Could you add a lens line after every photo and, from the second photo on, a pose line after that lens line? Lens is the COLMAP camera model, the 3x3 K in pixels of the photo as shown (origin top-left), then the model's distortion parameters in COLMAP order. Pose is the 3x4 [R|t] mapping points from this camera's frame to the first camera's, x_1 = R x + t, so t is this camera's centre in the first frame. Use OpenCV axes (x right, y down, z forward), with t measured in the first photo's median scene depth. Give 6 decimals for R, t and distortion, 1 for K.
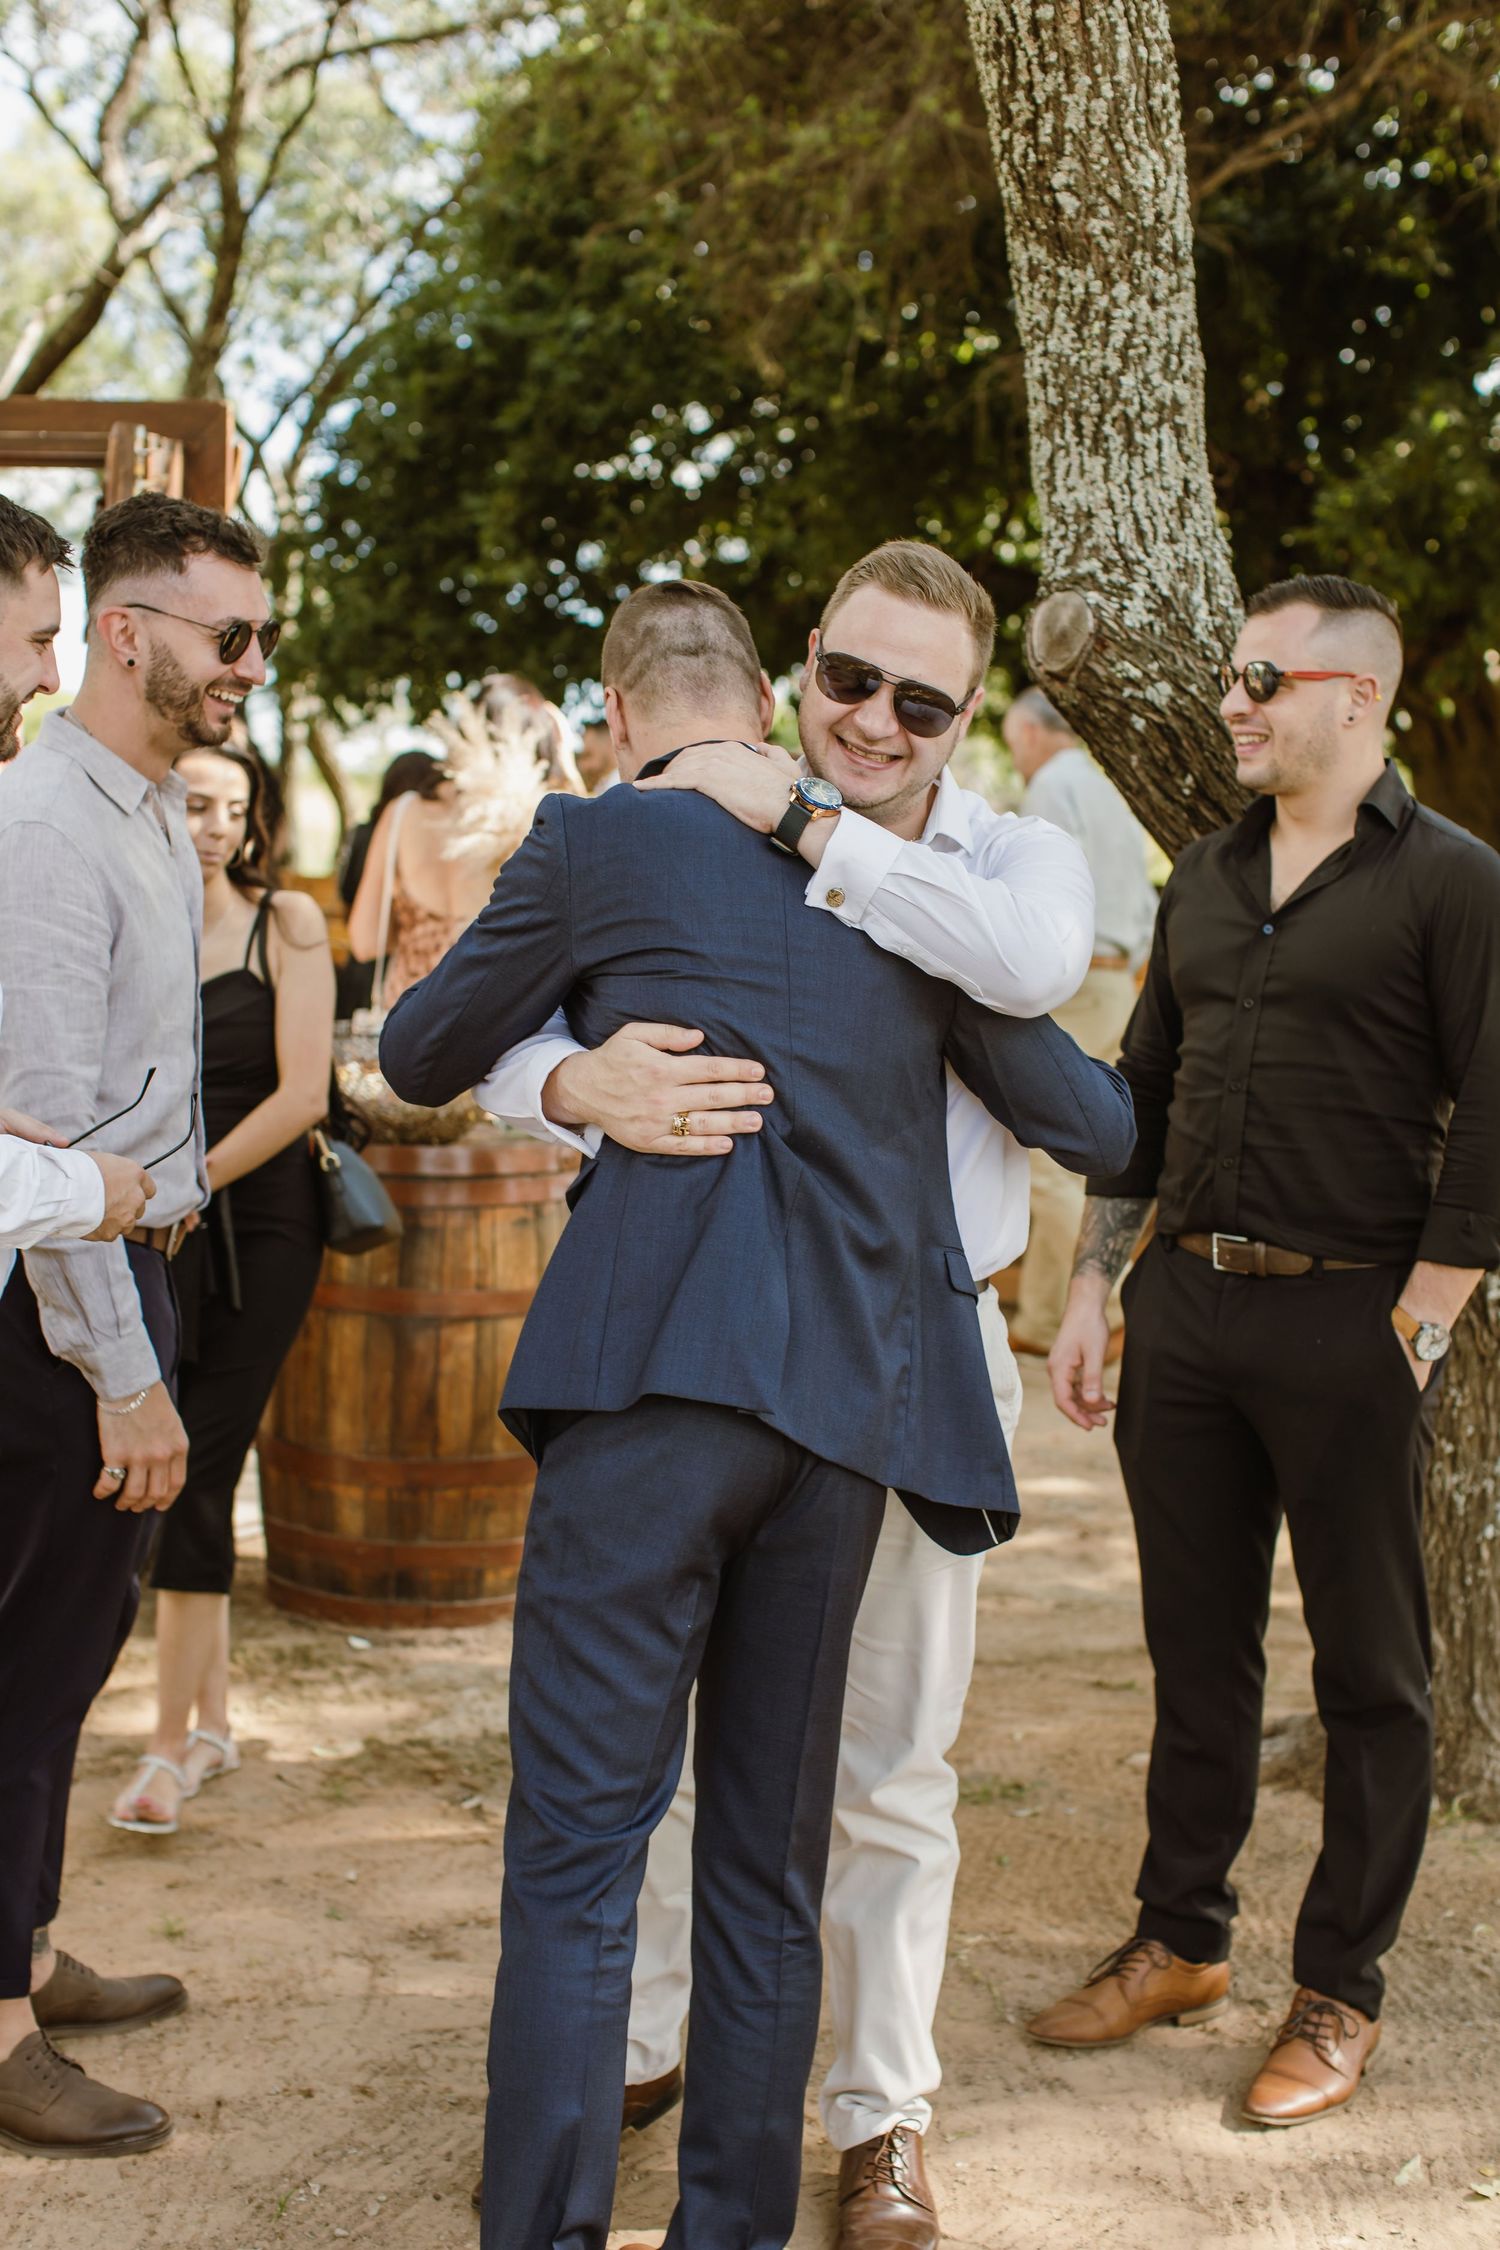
lens RADIAL K [[3355.1, 0, 748.7], [0, 3355.1, 1055.8], [0, 0, 1]] dist [-0.003297, 0.344774]
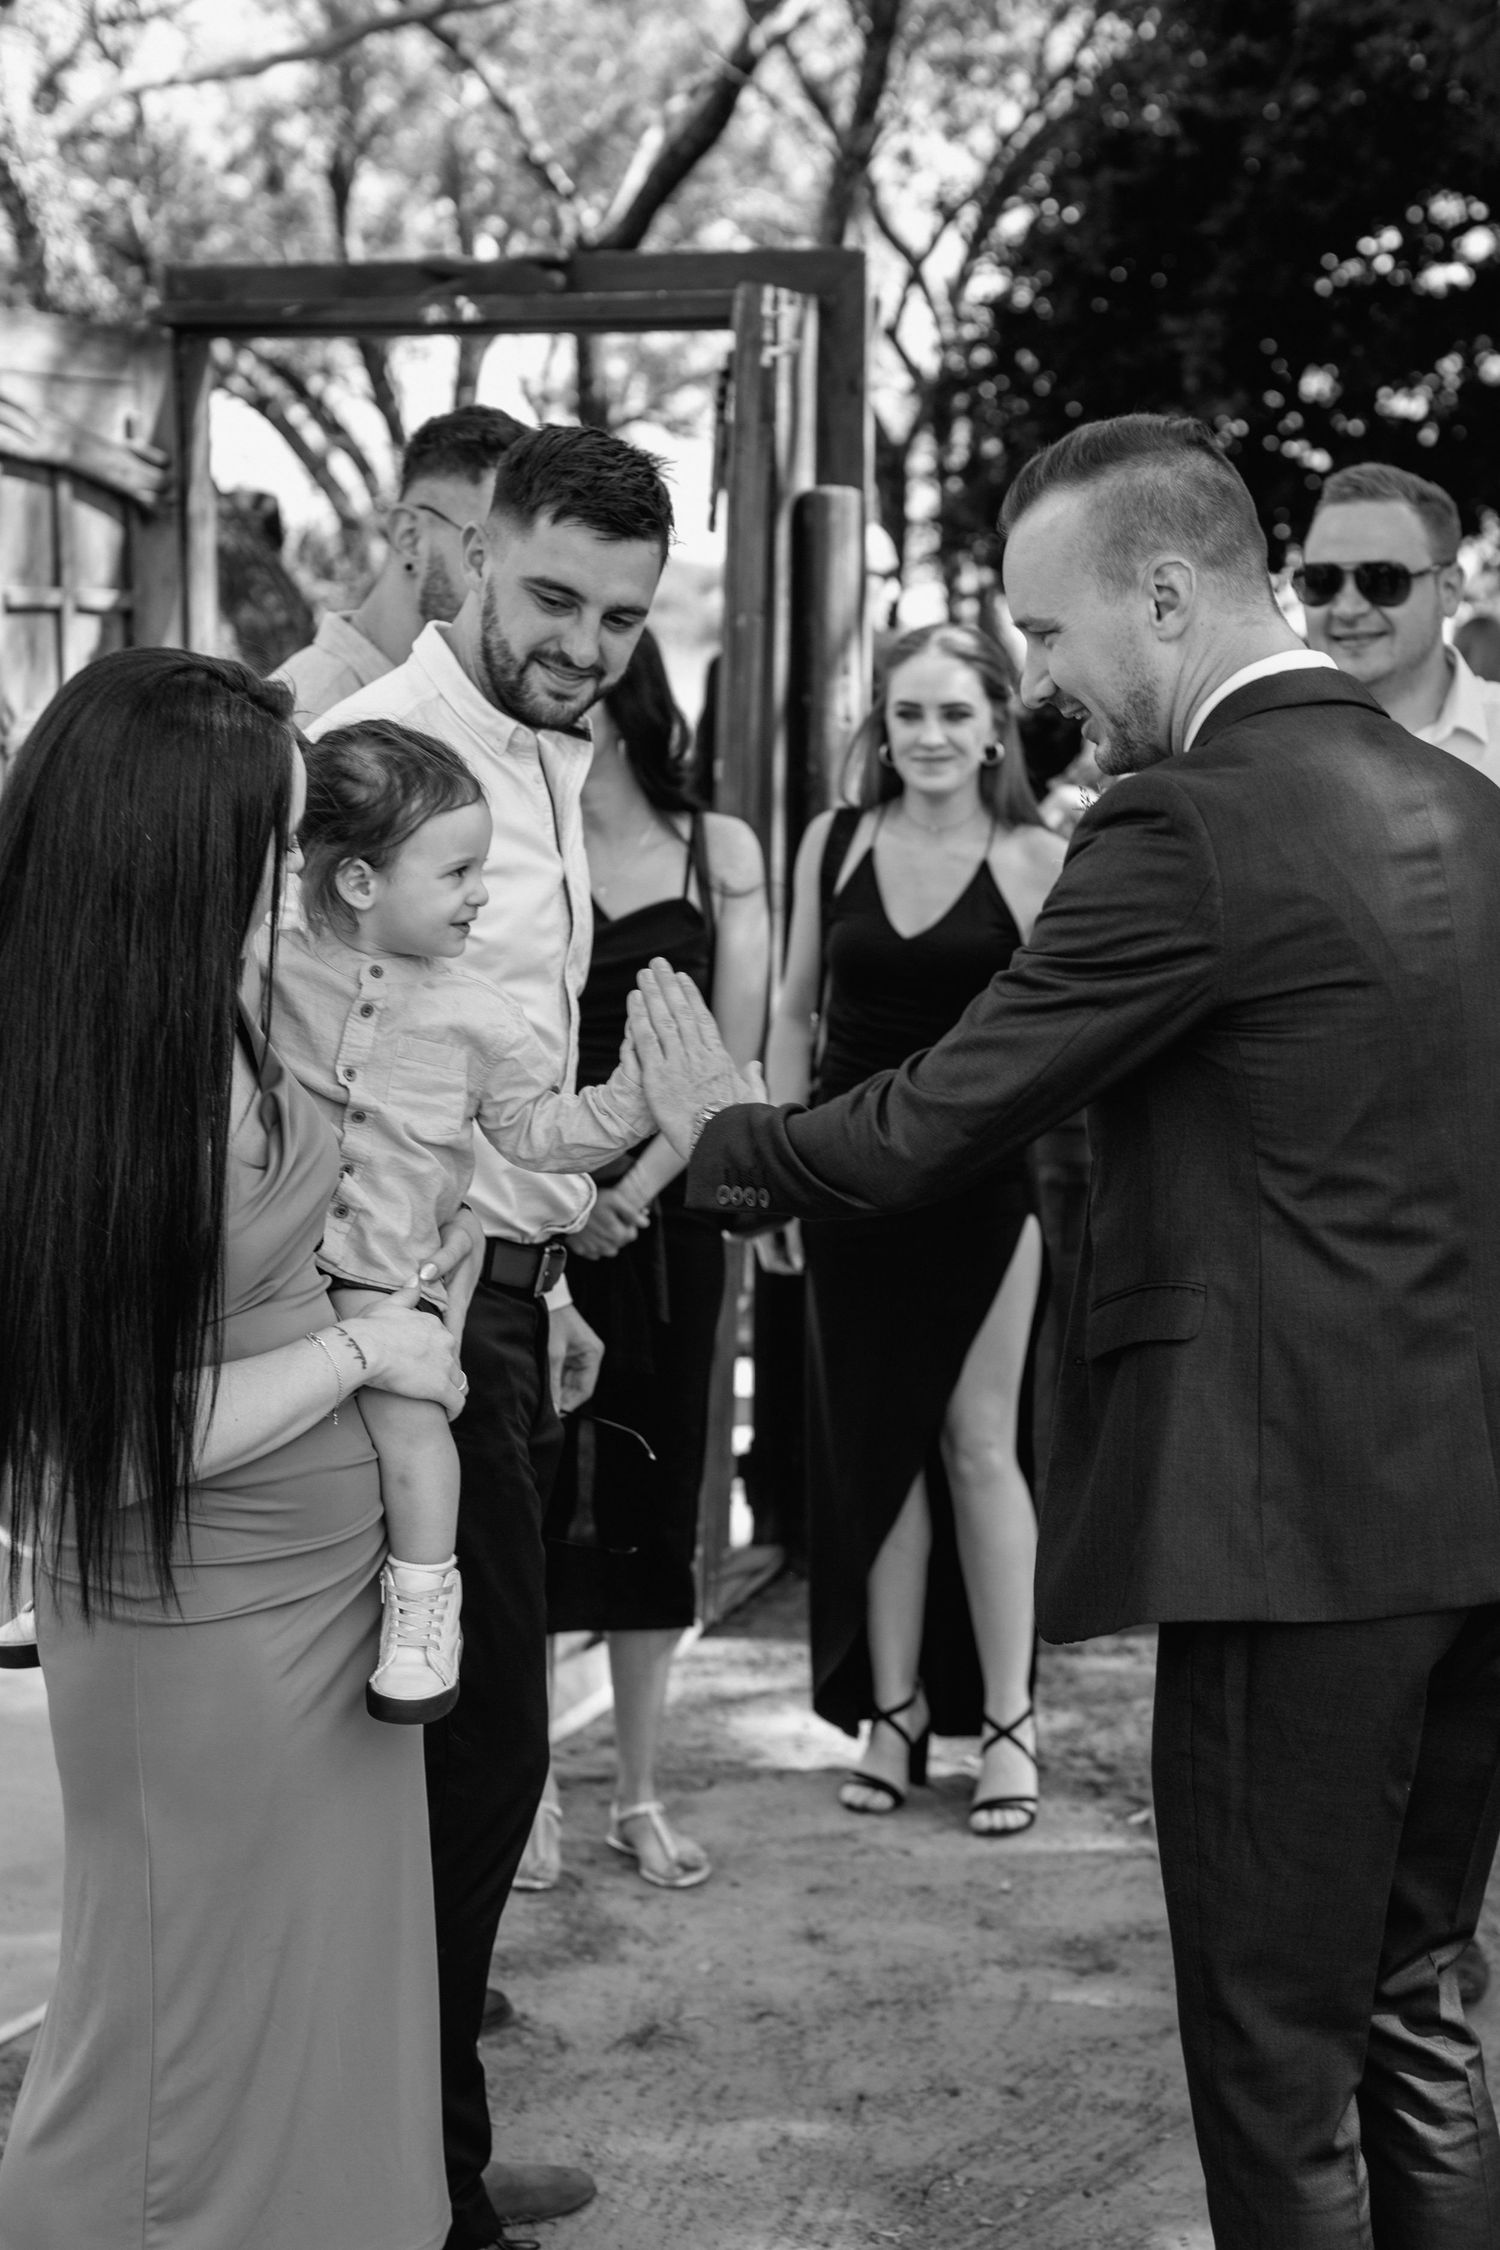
lens RADIAL K [[3355.1, 0, 748.7], [0, 3355.1, 1055.8], [0, 0, 1]] dist [-0.003297, 0.344774]
pose [[0.983524, -0.006081, -0.180676, -0.037034], [0.009791, 0.999759, 0.019648, -0.002645], [0.180513, -0.021093, 0.983346, 0.167100]]
